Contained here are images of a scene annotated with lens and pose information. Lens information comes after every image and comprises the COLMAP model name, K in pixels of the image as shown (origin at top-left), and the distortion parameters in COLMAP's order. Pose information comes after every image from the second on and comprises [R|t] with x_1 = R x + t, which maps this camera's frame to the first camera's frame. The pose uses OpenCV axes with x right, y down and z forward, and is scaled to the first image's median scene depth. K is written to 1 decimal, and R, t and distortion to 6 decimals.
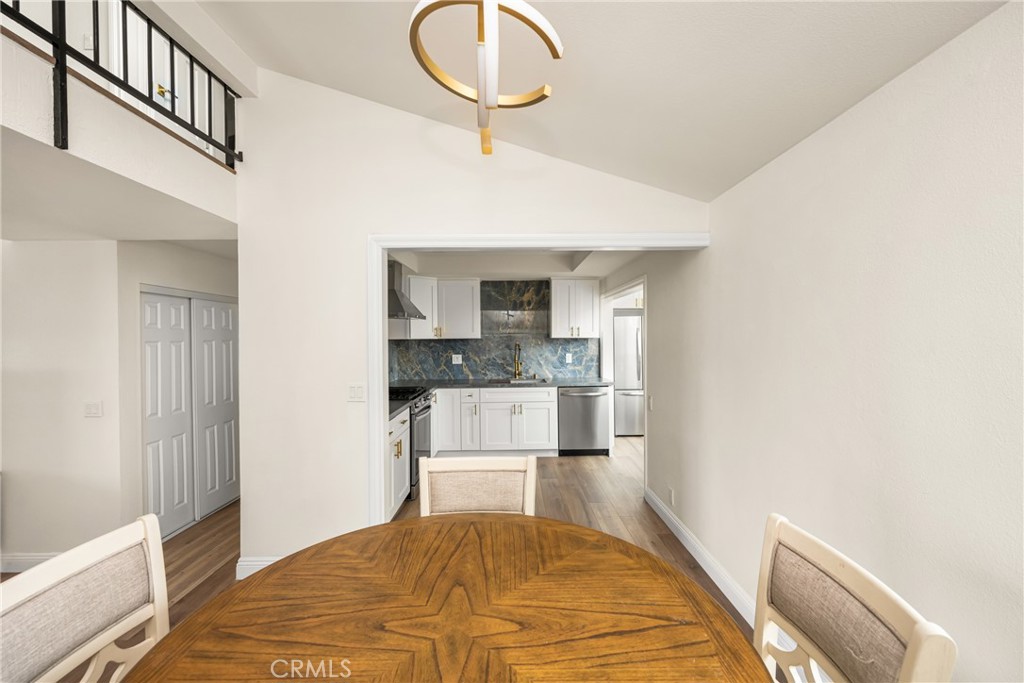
lens RADIAL K [[421.2, 0, 513.9], [0, 421.2, 340.3], [0, 0, 1]] dist [-0.003626, -0.000453]
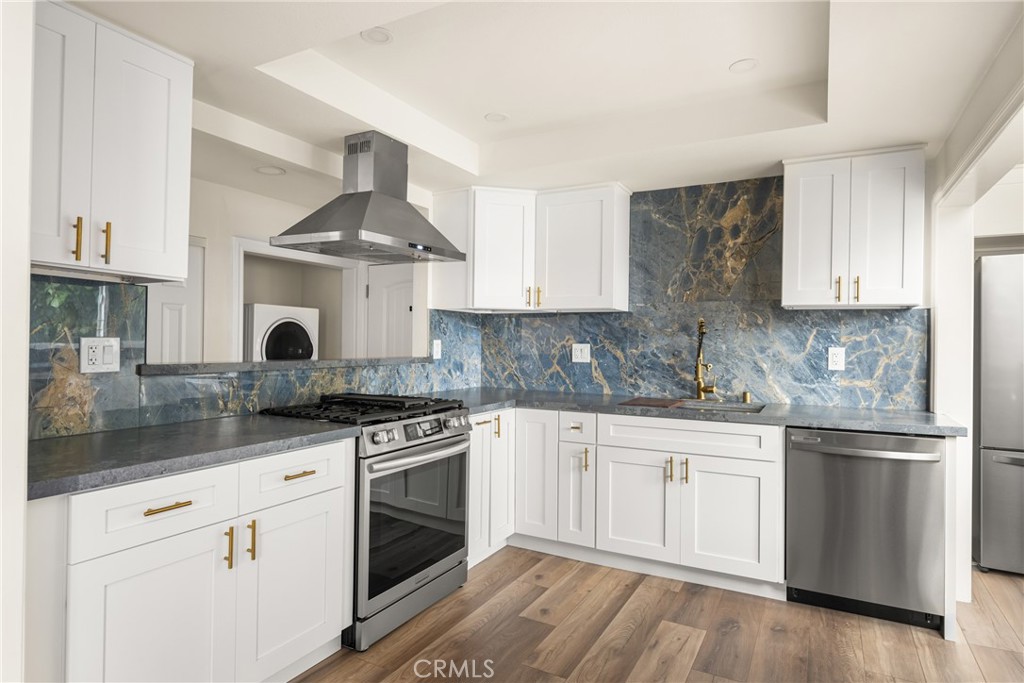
lens RADIAL K [[563.9, 0, 512.7], [0, 563.9, 339.0], [0, 0, 1]] dist [-0.002929, 0.001684]
pose [[0.873251, 0.018586, -0.486916, 0.137190], [-0.023598, 0.999713, -0.004163, 0.037257], [0.486699, 0.015125, 0.873439, 0.414890]]
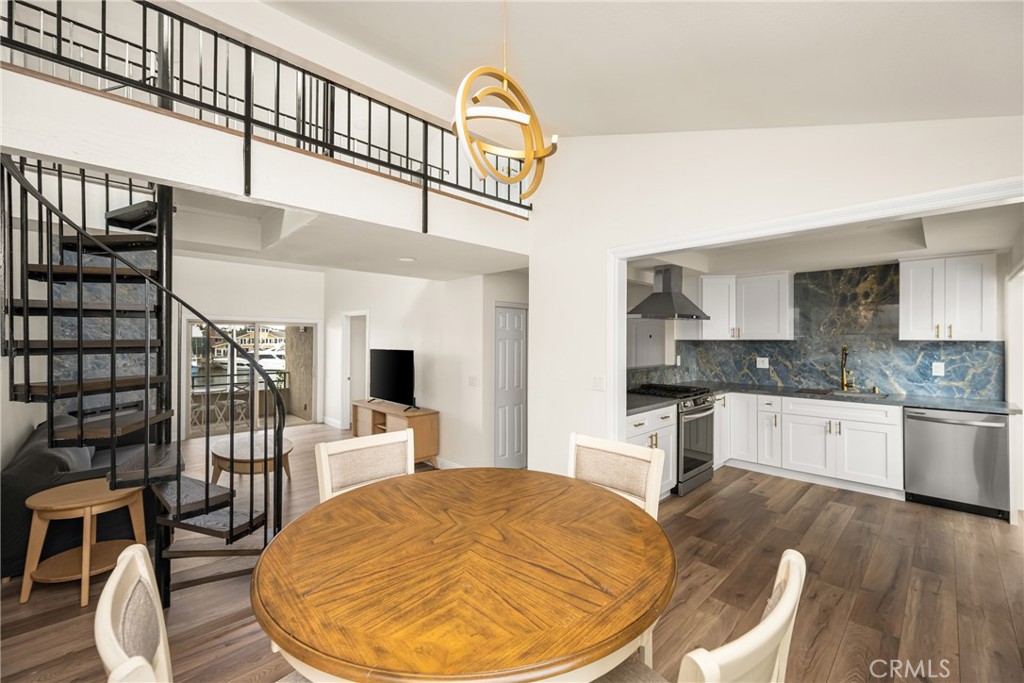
lens RADIAL K [[414.4, 0, 522.0], [0, 414.4, 337.9], [0, 0, 1]] dist [0.000276, -0.000345]
pose [[0.697229, 0.006449, -0.716819, 0.159289], [-0.013109, 0.999907, -0.003755, 0.002192], [0.716728, 0.012015, 0.697249, 0.011682]]
